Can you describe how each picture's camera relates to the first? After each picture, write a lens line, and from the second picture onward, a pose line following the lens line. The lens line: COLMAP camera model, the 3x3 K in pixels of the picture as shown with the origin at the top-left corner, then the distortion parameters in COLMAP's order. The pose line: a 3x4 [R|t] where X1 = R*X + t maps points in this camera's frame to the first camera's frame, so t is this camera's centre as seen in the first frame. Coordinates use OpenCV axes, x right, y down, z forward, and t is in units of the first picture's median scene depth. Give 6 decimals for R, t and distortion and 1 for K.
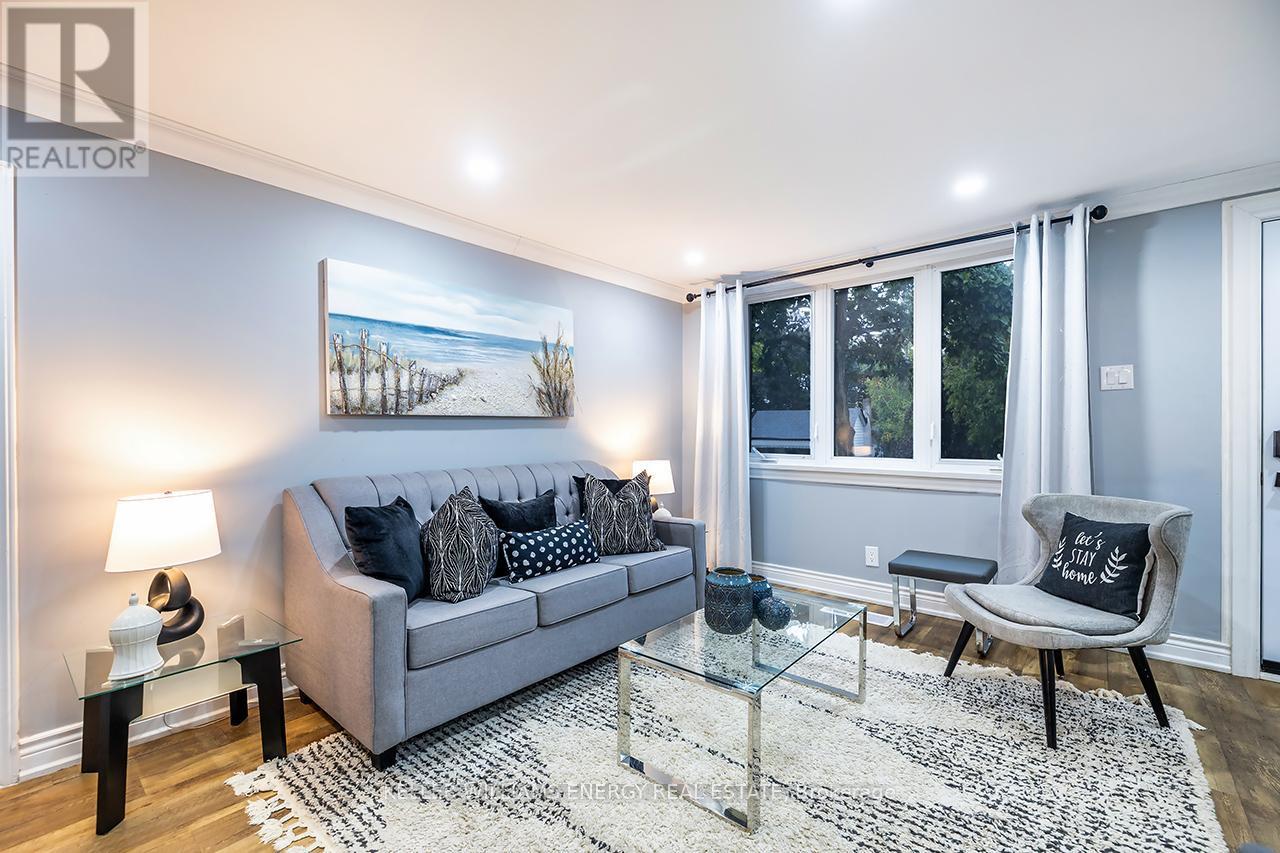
lens RADIAL K [[543.2, 0, 640.1], [0, 543.2, 432.0], [0, 0, 1]] dist [0.000451, -0.000231]
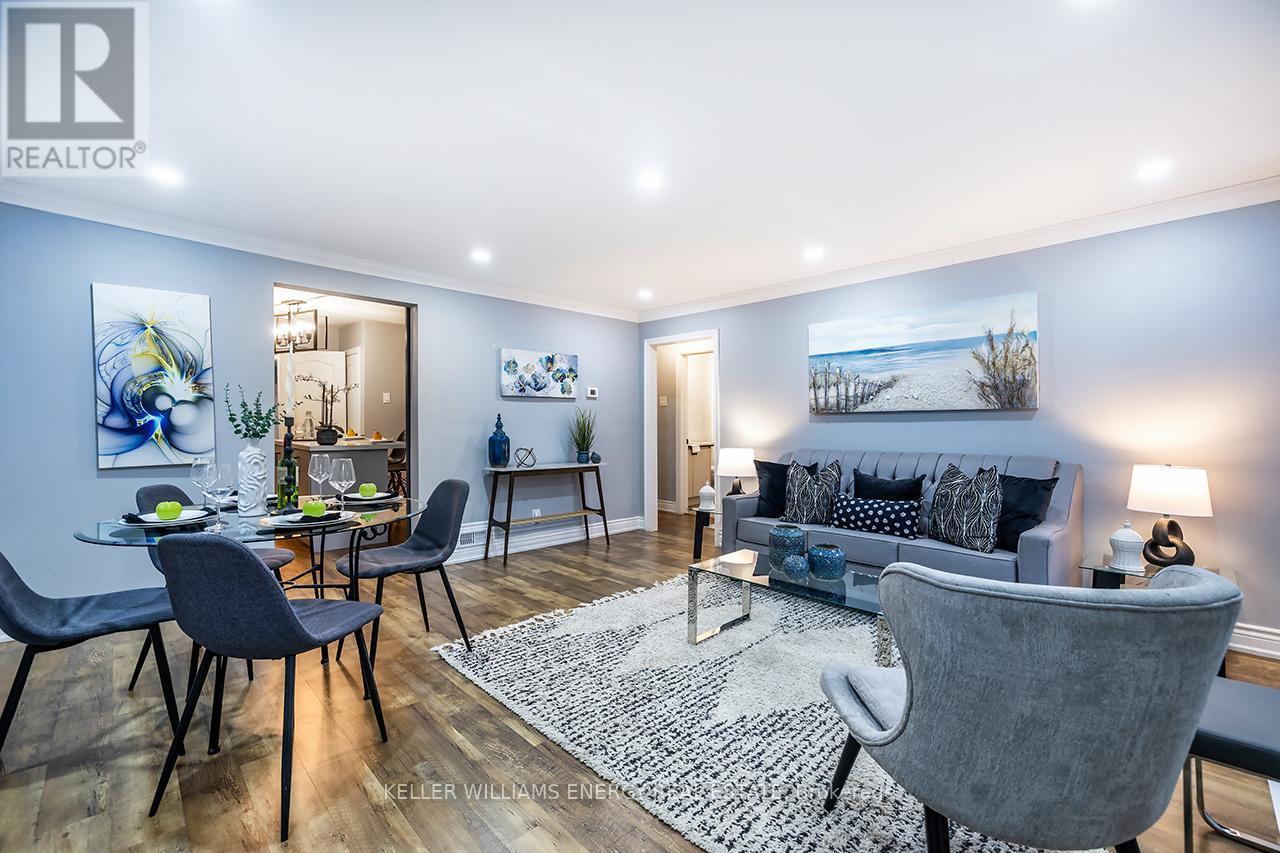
lens RADIAL K [[539.7, 0, 621.4], [0, 539.7, 423.9], [0, 0, 1]] dist [0.000509, 0.000118]
pose [[-0.123659, 0.002379, -0.992322, 1.157527], [-0.003364, 0.999990, 0.002817, -0.000898], [0.992319, 0.003687, -0.123650, 0.567728]]
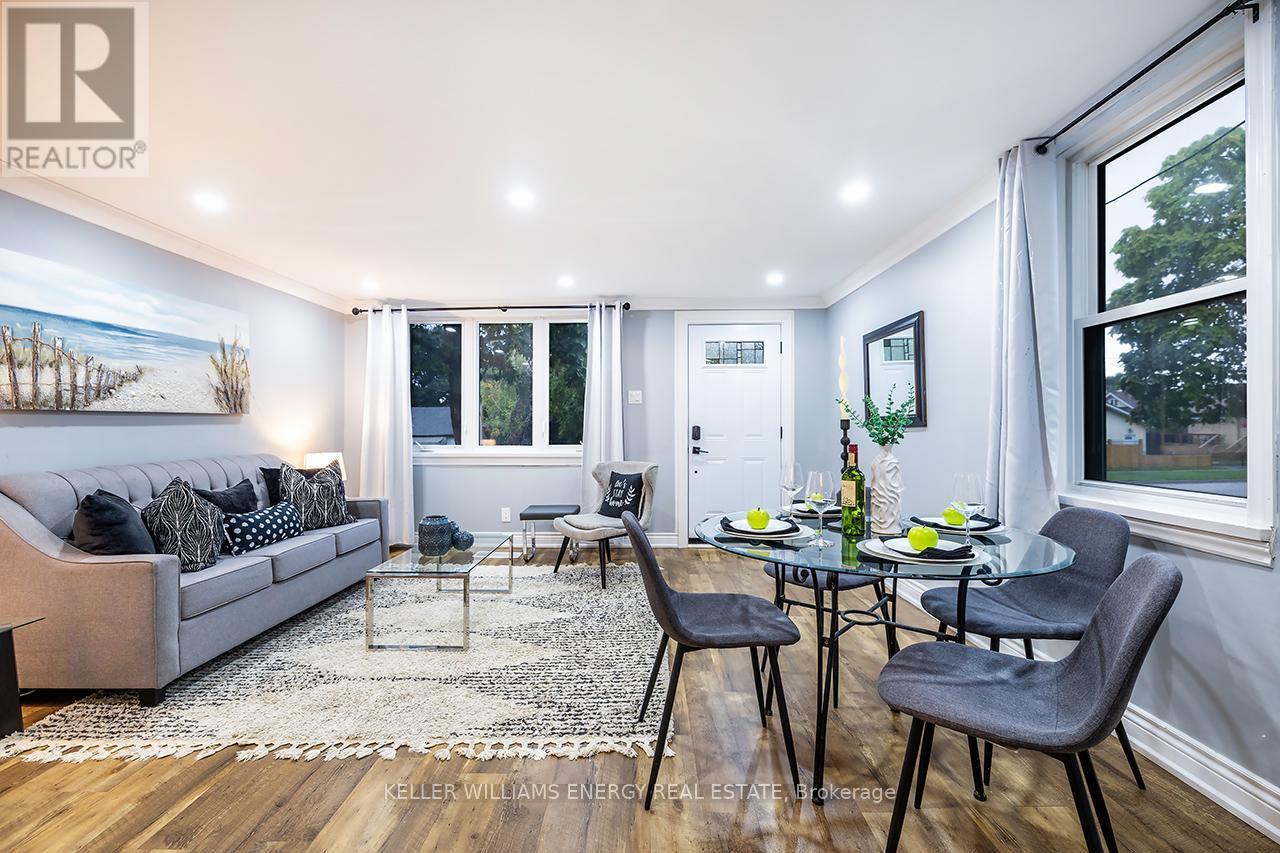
lens RADIAL K [[543.2, 0, 633.6], [0, 543.2, 425.0], [0, 0, 1]] dist [0.000451, -0.000231]
pose [[0.776177, 0.002014, 0.630512, -0.282204], [0.002455, 0.999978, -0.006217, 0.003549], [-0.630510, 0.006373, 0.776155, -0.422407]]
